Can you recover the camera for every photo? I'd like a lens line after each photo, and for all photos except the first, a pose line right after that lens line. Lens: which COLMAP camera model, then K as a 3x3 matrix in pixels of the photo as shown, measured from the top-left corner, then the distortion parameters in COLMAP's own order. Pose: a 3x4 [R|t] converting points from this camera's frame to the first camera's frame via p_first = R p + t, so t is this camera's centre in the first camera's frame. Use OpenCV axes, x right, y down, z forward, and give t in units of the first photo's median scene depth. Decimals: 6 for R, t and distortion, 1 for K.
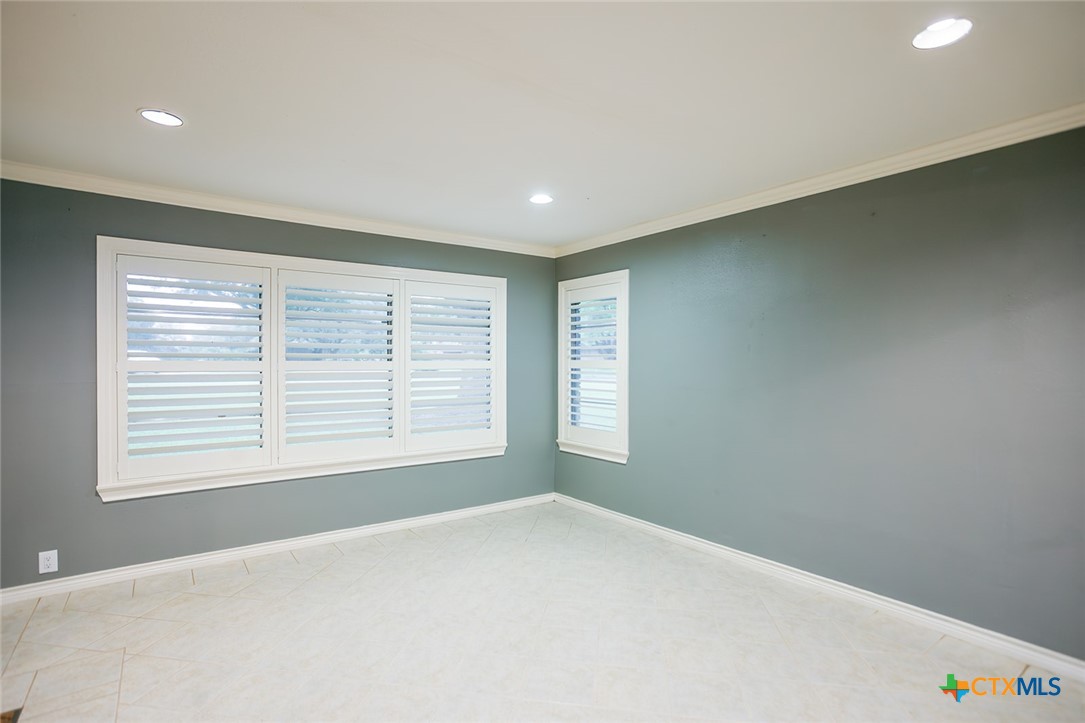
lens RADIAL K [[539.4, 0, 527.9], [0, 539.4, 361.8], [0, 0, 1]] dist [-0.009572, 0.009284]
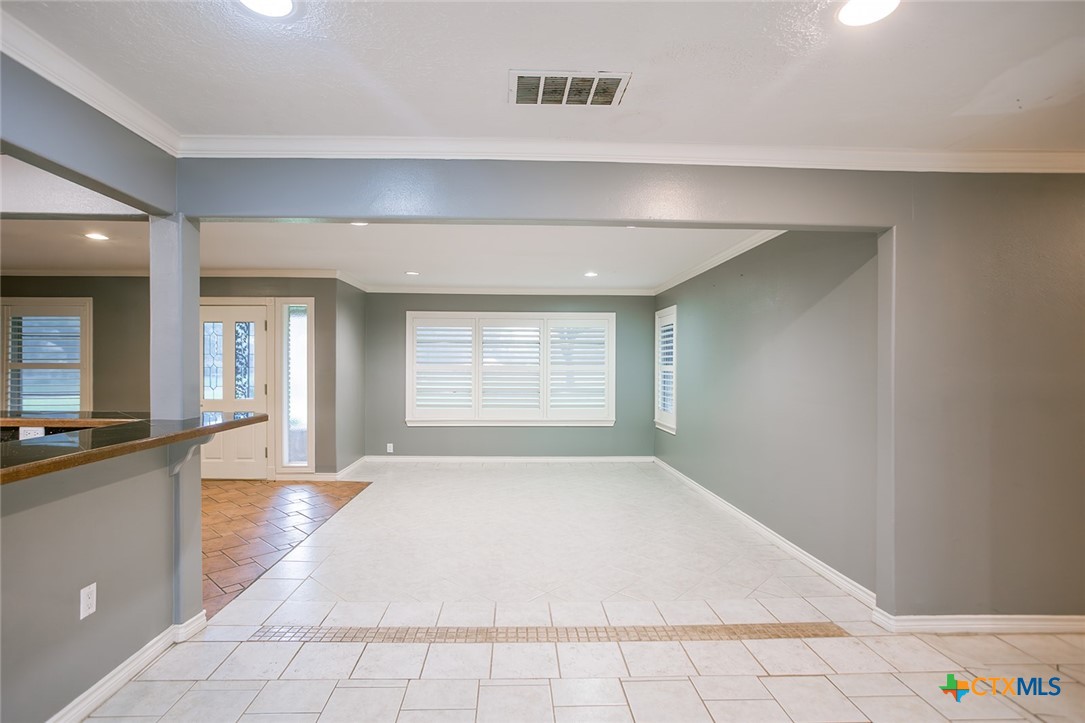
lens RADIAL K [[539.4, 0, 526.6], [0, 539.4, 367.7], [0, 0, 1]] dist [-0.009572, 0.009284]
pose [[0.838794, 0.009063, -0.544373, 0.644287], [-0.004132, 0.999939, 0.010279, -0.011810], [0.544433, -0.006373, 0.838780, -0.476587]]
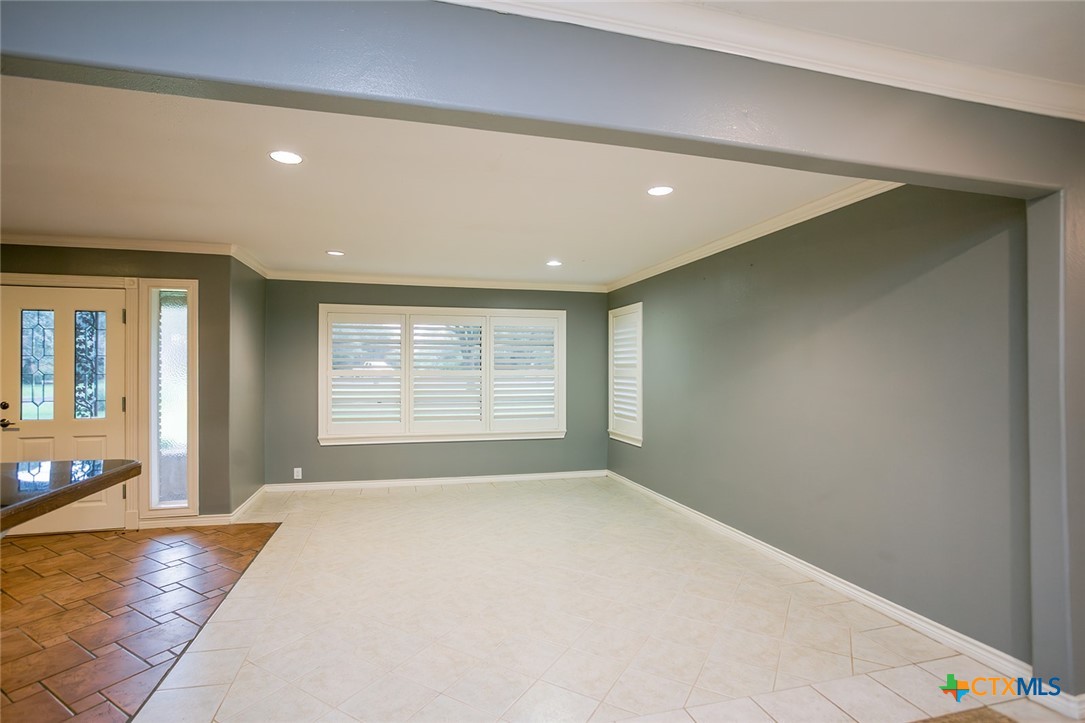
lens RADIAL K [[539.4, 0, 534.7], [0, 539.4, 366.1], [0, 0, 1]] dist [-0.009572, 0.009284]
pose [[0.933251, -0.000437, -0.359225, 0.418653], [-0.001130, 0.999991, -0.004152, -0.006427], [0.359224, 0.004281, 0.933242, -0.350451]]
